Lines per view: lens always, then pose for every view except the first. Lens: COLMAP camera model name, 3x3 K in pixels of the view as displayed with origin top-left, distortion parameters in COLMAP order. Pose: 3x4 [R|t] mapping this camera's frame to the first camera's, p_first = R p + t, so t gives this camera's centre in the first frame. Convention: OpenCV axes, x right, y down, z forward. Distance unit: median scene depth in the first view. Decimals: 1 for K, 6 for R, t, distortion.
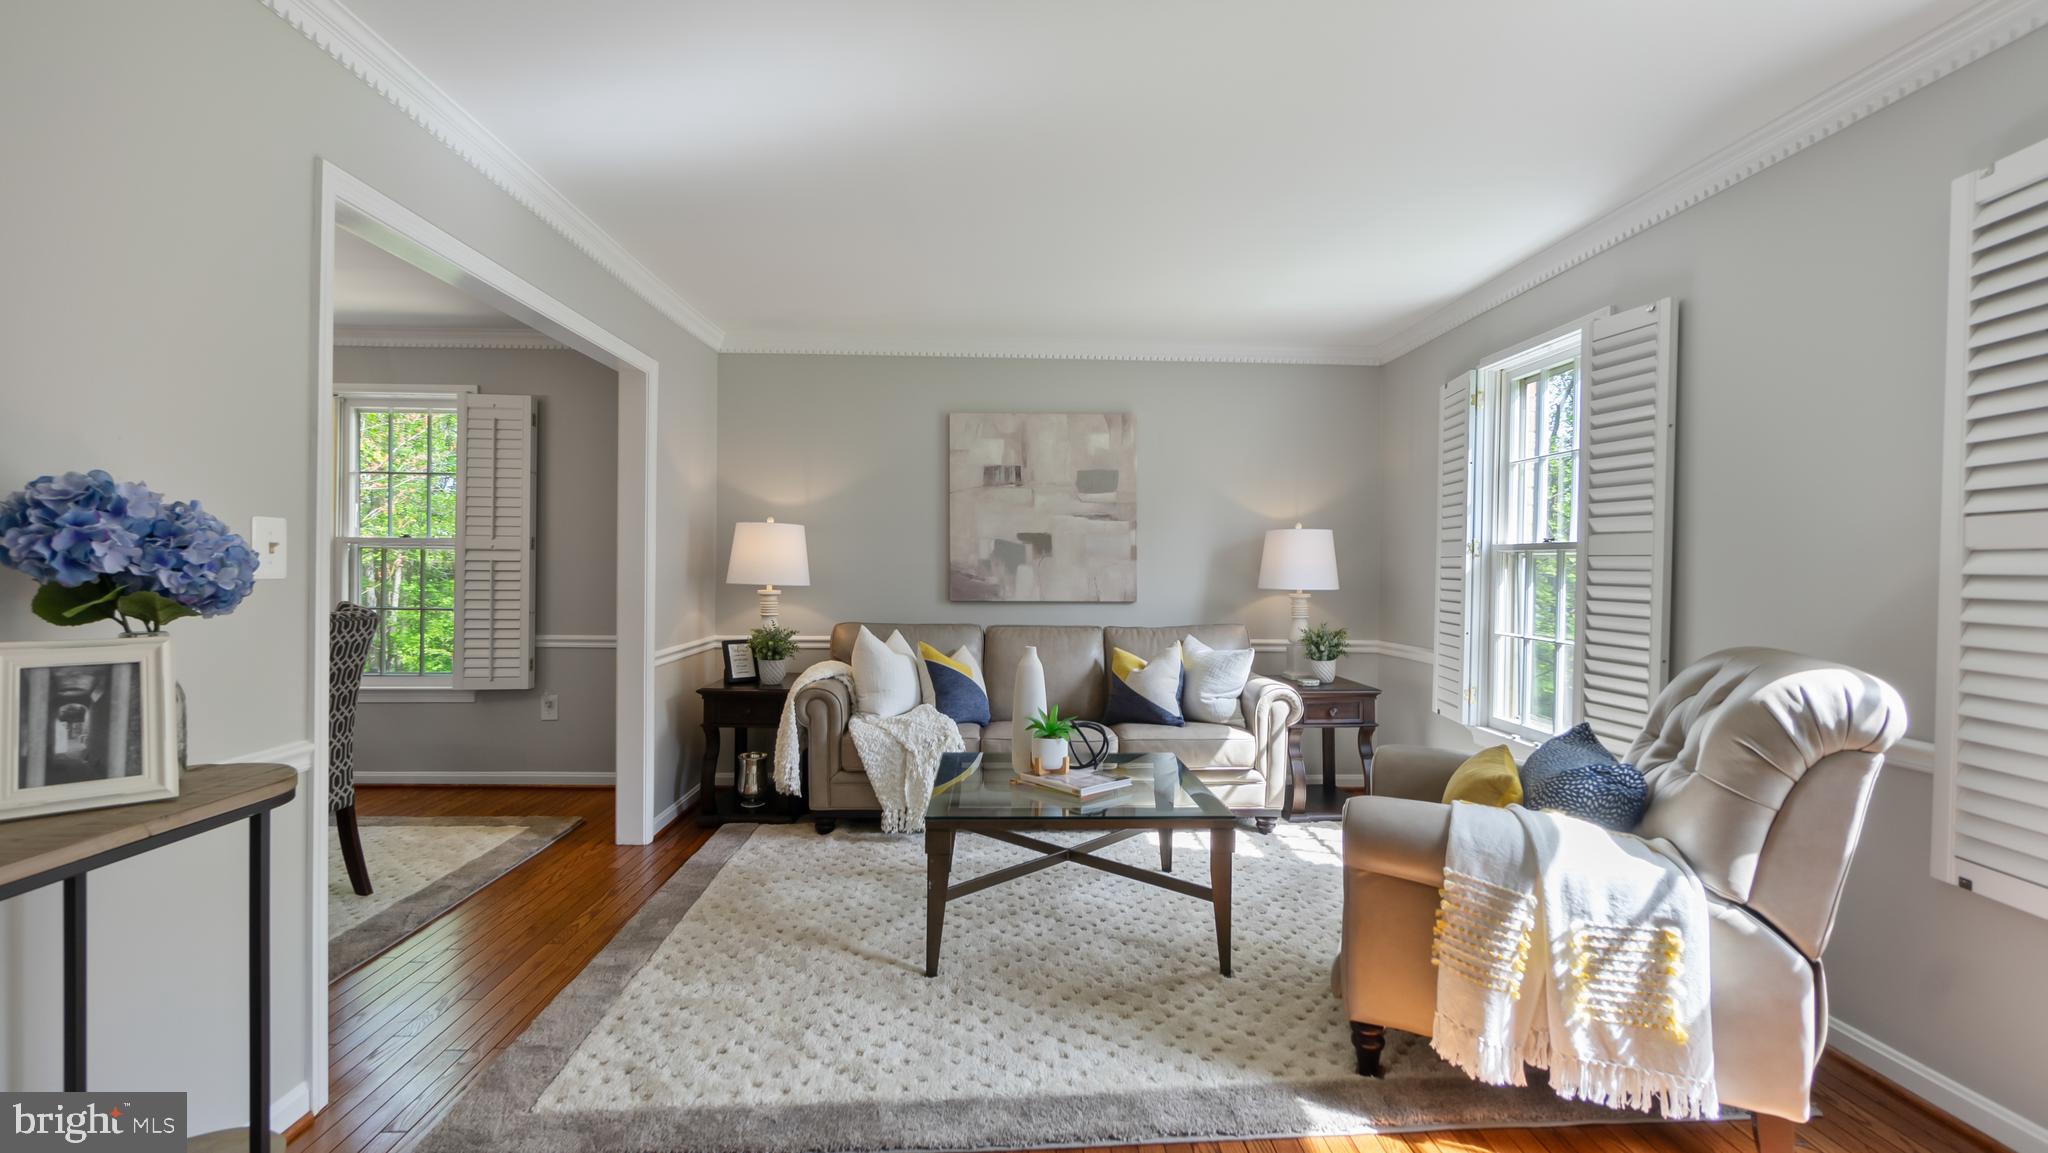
lens RADIAL K [[893.2, 0, 1029.3], [0, 893.2, 575.2], [0, 0, 1]] dist [-0.002191, -0.000037]
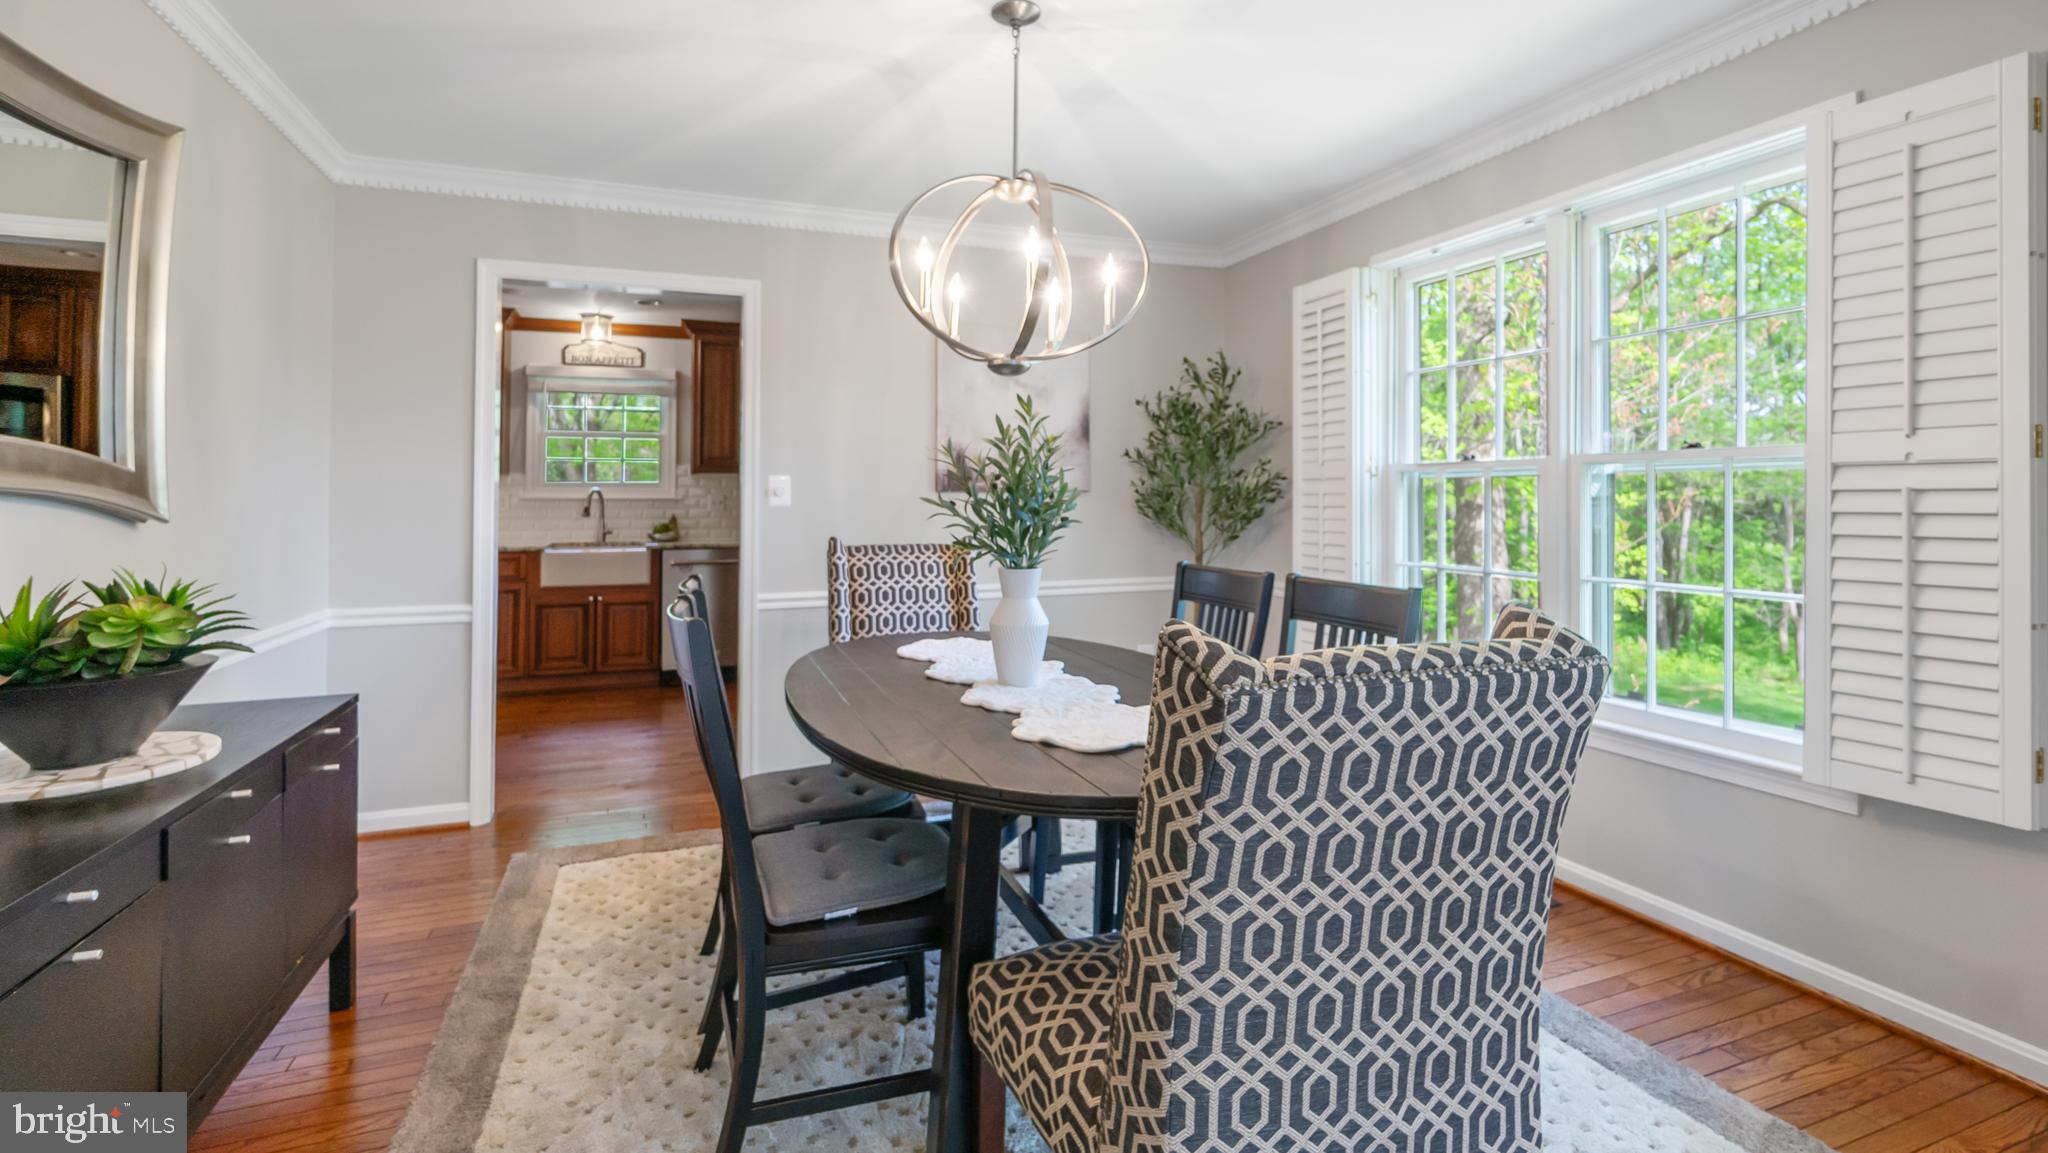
lens RADIAL K [[893.2, 0, 1028.5], [0, 893.2, 493.8], [0, 0, 1]] dist [-0.002191, -0.000037]
pose [[0.312567, -0.015868, -0.949763, -0.337792], [-0.004835, 0.999821, -0.018296, -0.004672], [0.949883, 0.010311, 0.312434, 0.485032]]
